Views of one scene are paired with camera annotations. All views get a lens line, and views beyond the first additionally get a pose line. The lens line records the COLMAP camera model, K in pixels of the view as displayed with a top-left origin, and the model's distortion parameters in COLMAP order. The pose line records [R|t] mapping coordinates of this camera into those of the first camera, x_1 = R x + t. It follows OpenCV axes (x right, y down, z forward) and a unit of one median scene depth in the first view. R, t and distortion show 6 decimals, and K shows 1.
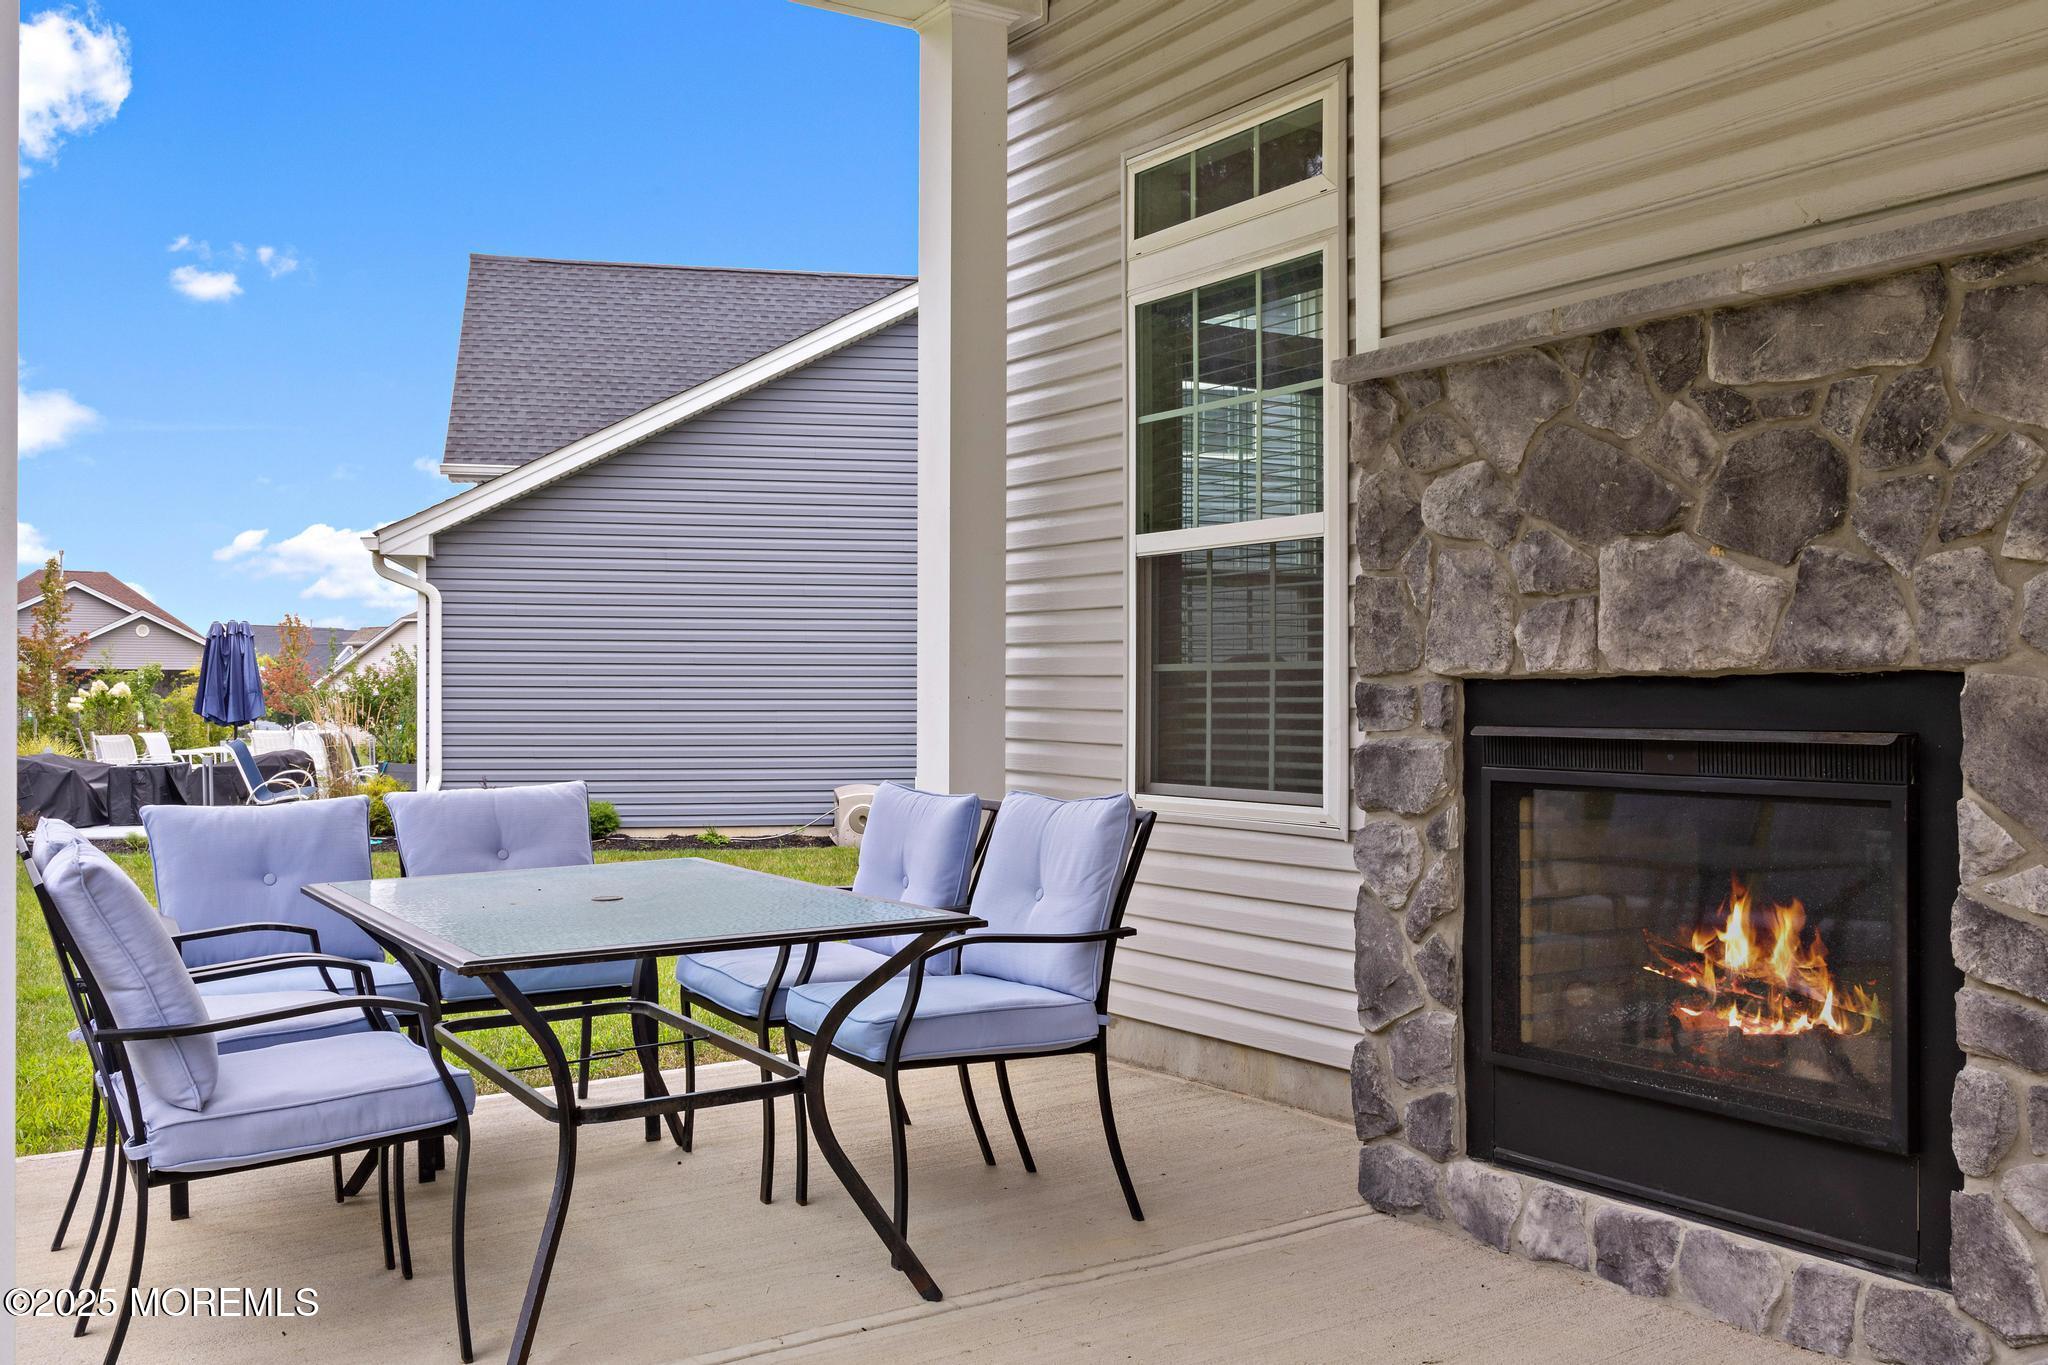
lens RADIAL K [[1859.5, 0, 1022.1], [0, 1859.5, 690.6], [0, 0, 1]] dist [0.000397, -0.006540]
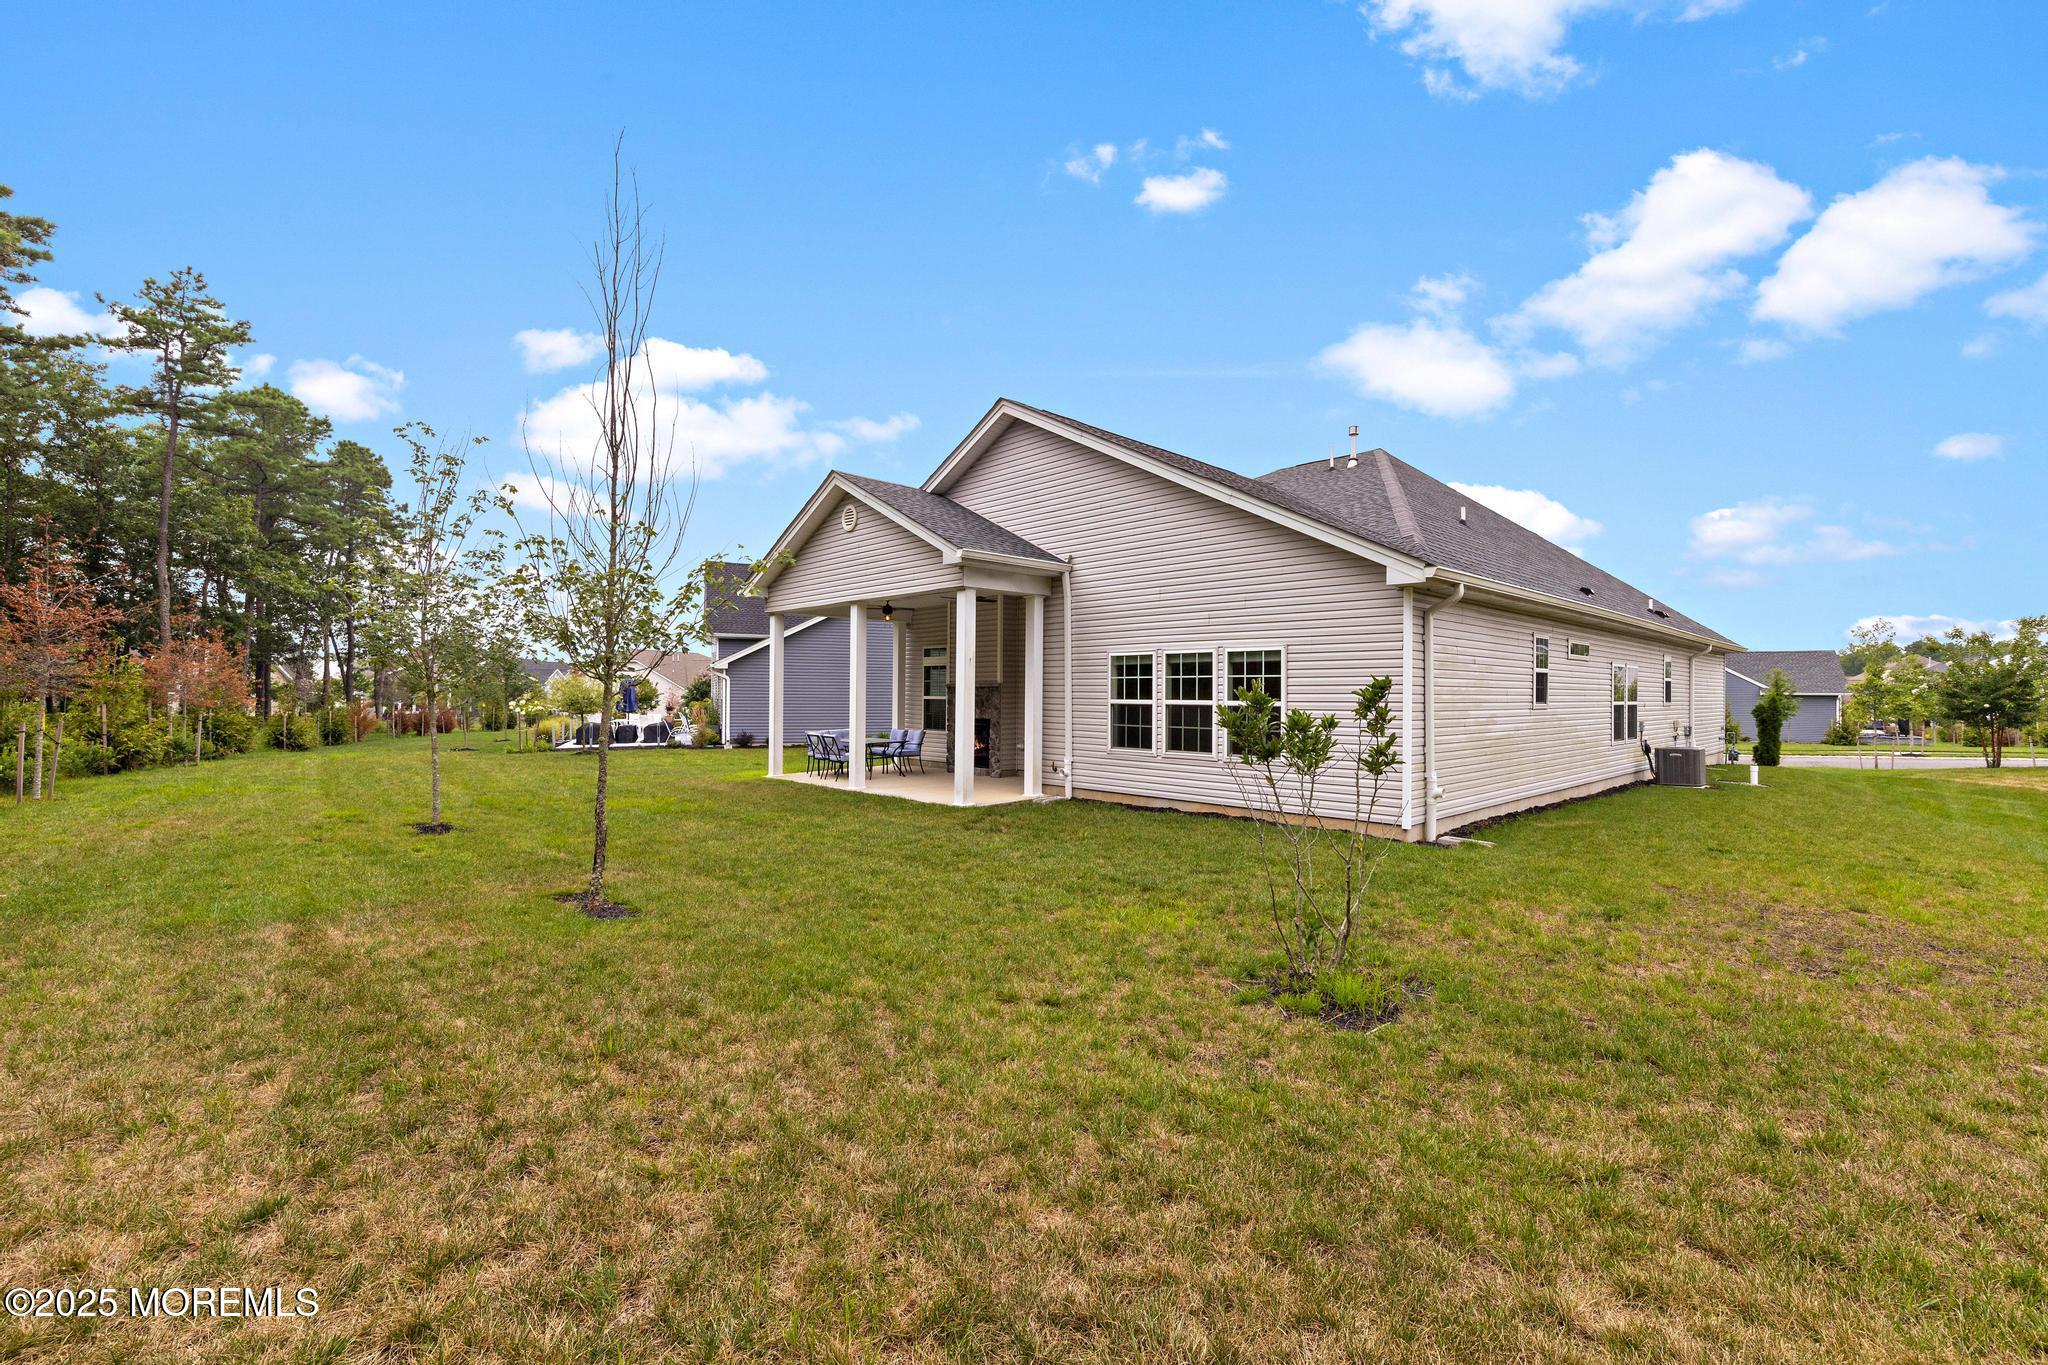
lens RADIAL K [[873.2, 0, 1015.3], [0, 873.2, 675.1], [0, 0, 1]] dist [0.010987, 0.000189]
pose [[0.984332, 0.013213, 0.175830, -0.292235], [-0.009906, 0.999757, -0.019675, -0.153356], [-0.176047, 0.017625, 0.984224, -3.812300]]
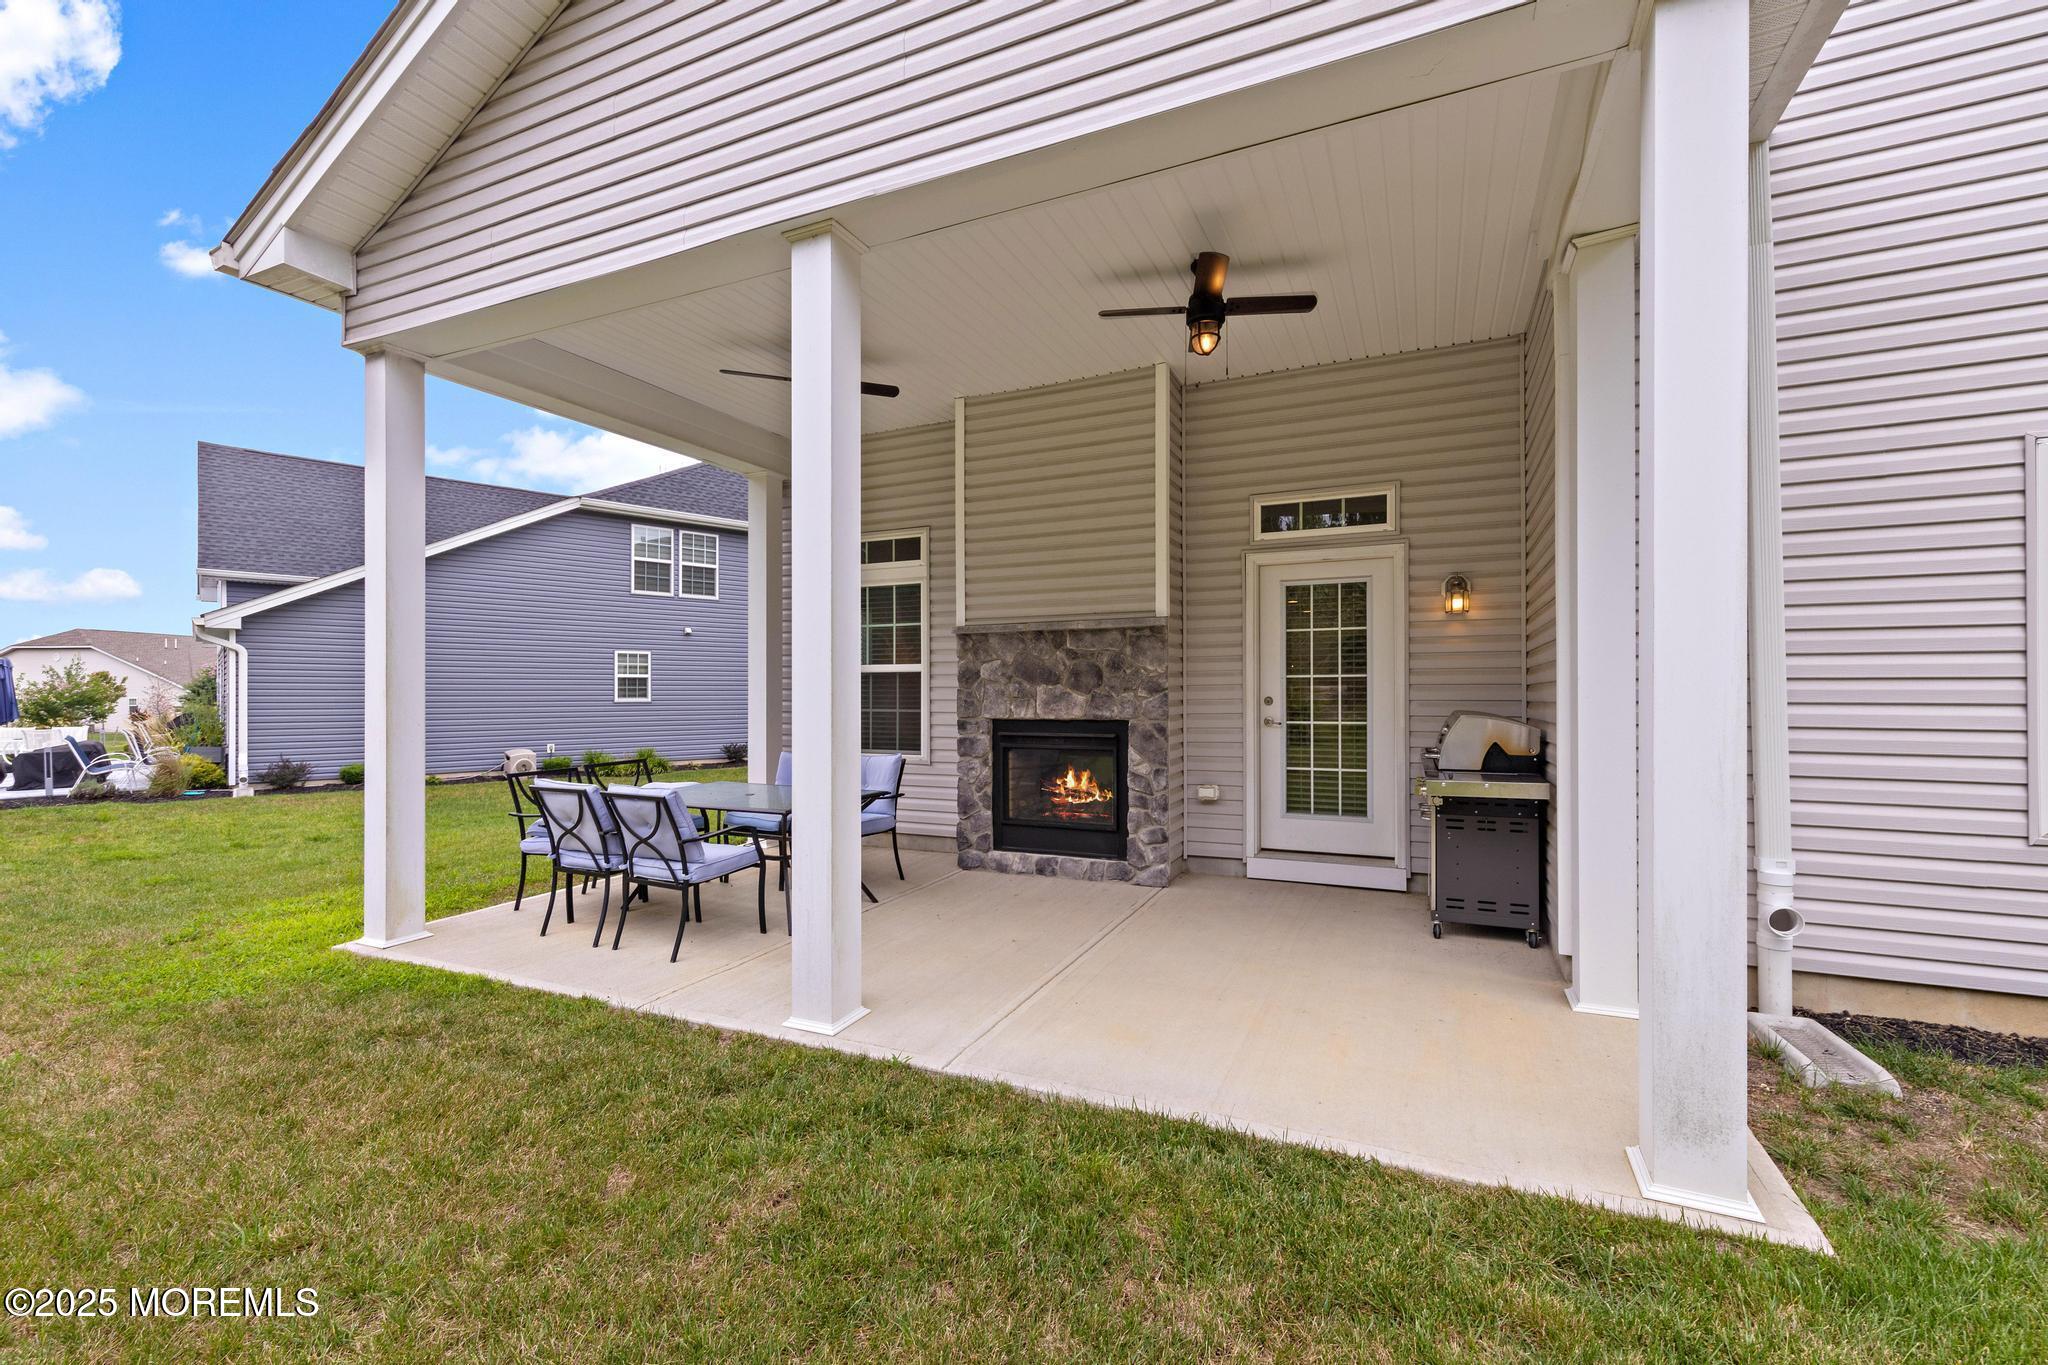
lens RADIAL K [[873.2, 0, 1025.5], [0, 873.2, 689.2], [0, 0, 1]] dist [0.010987, 0.000189]
pose [[0.845129, -0.001918, 0.534559, -0.645346], [0.002265, 0.999997, 0.000007, -0.066934], [-0.534558, 0.001205, 0.845131, -0.499267]]
